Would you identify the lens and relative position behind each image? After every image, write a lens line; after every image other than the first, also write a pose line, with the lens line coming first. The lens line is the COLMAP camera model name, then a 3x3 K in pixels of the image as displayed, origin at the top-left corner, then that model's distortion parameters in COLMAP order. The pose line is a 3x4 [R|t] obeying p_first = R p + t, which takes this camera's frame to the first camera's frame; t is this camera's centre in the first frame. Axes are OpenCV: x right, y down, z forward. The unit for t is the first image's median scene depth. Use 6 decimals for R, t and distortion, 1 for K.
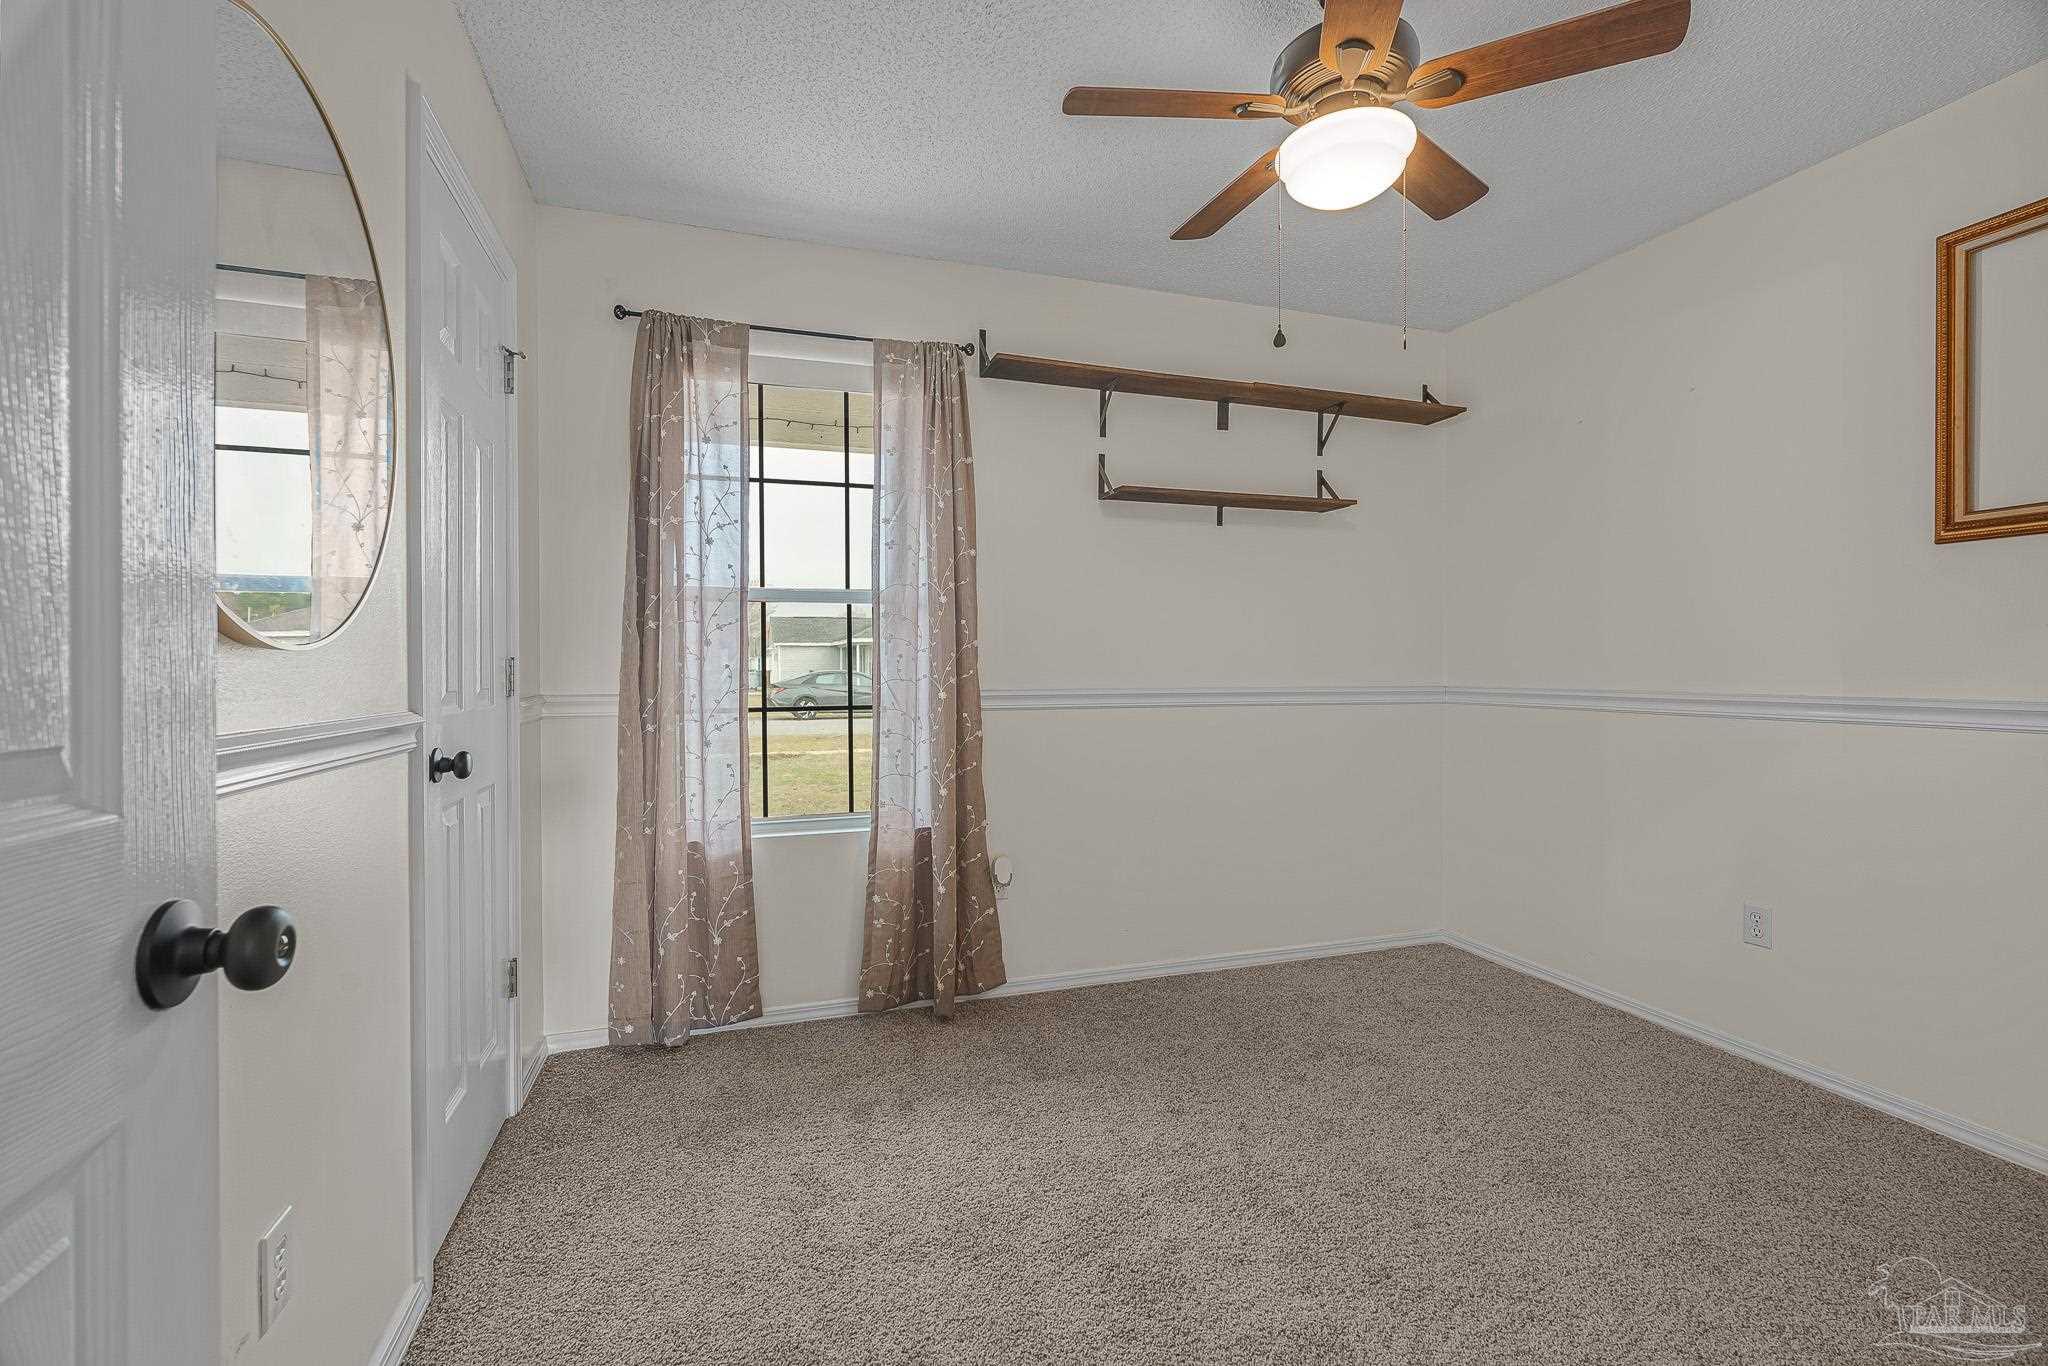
lens RADIAL K [[954.8, 0, 1013.7], [0, 954.8, 674.8], [0, 0, 1]] dist [-0.022696, 0.003696]
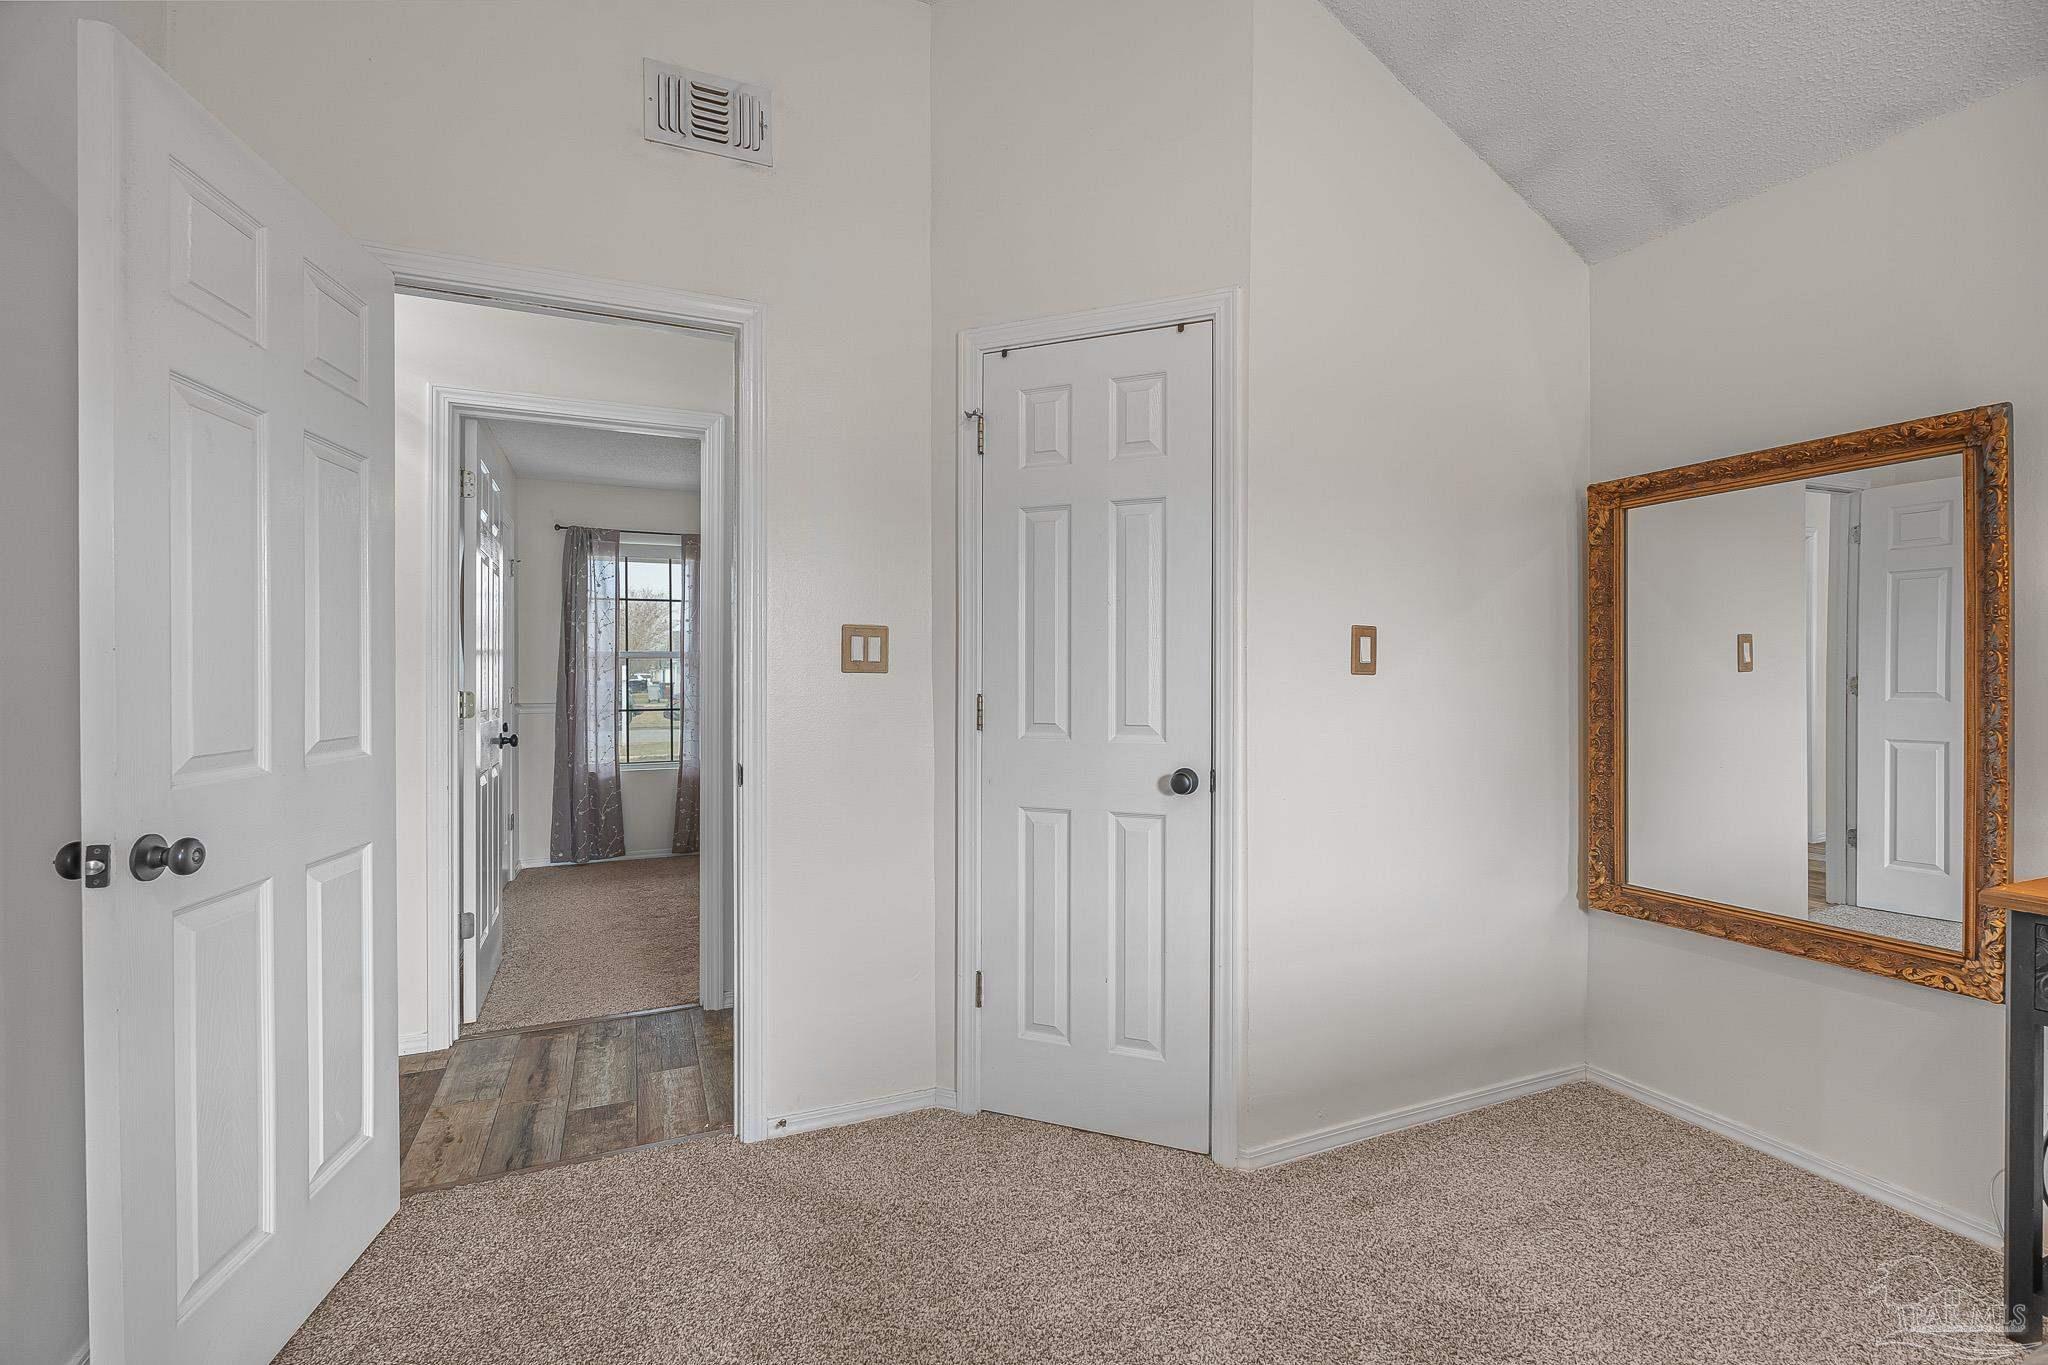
lens RADIAL K [[954.8, 0, 1029.5], [0, 954.8, 684.5], [0, 0, 1]] dist [-0.022696, 0.003696]
pose [[0.994415, 0.003675, 0.105475, 0.418874], [-0.003552, 0.999993, -0.001361, -0.020829], [-0.105479, 0.000979, 0.994421, -1.235794]]
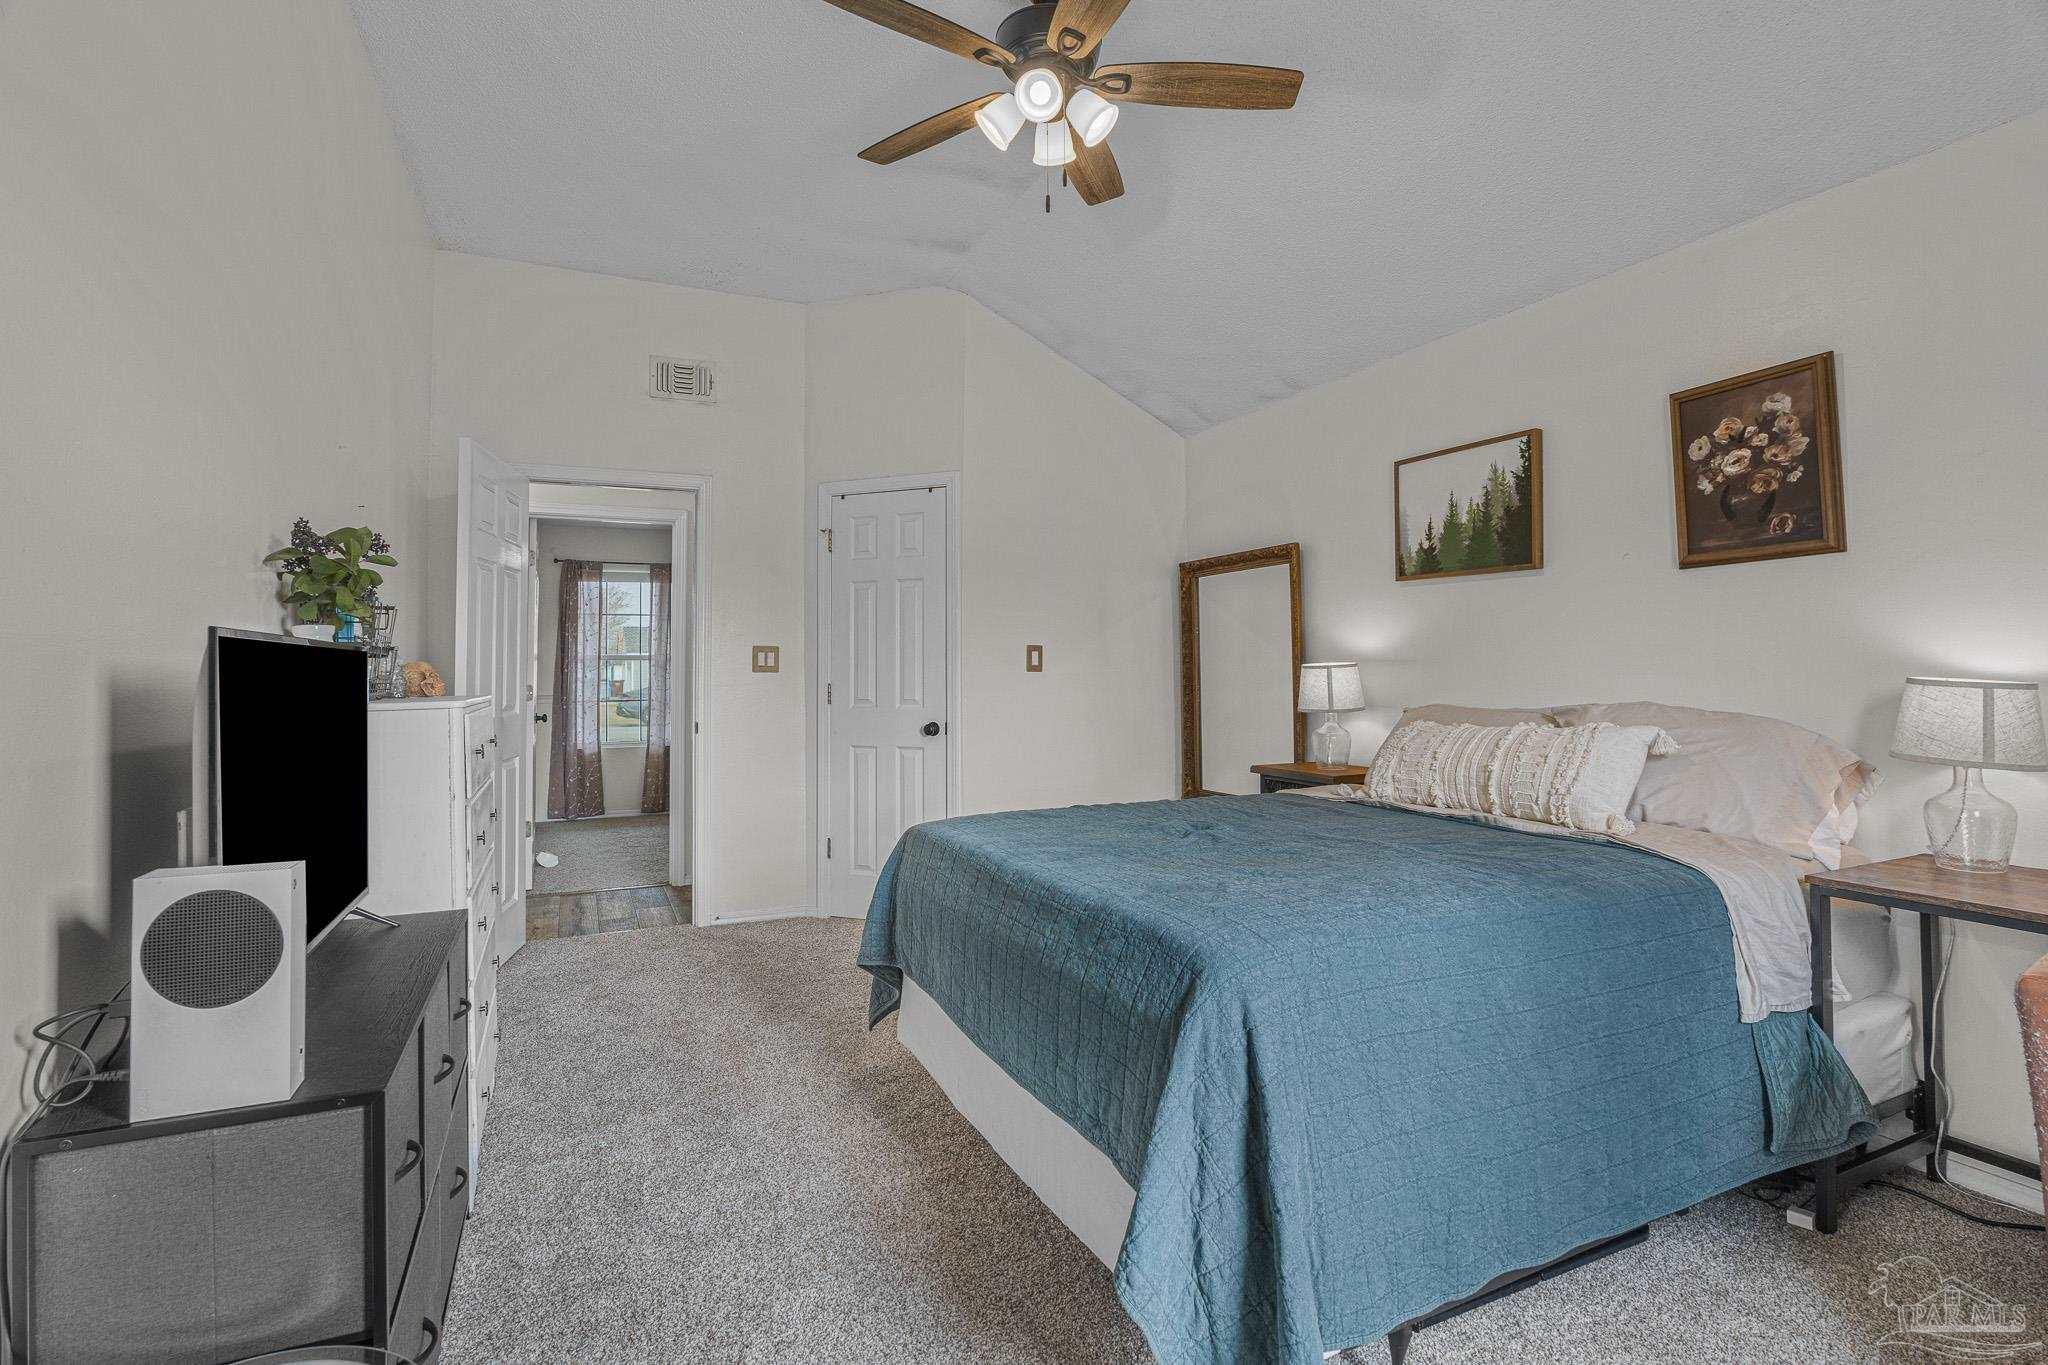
lens RADIAL K [[954.8, 0, 1002.6], [0, 954.8, 640.6], [0, 0, 1]] dist [-0.022696, 0.003696]
pose [[0.992428, 0.002359, 0.122801, 0.542655], [0.002812, 0.999117, -0.041920, -0.017590], [-0.122792, 0.041948, 0.991546, -1.898767]]
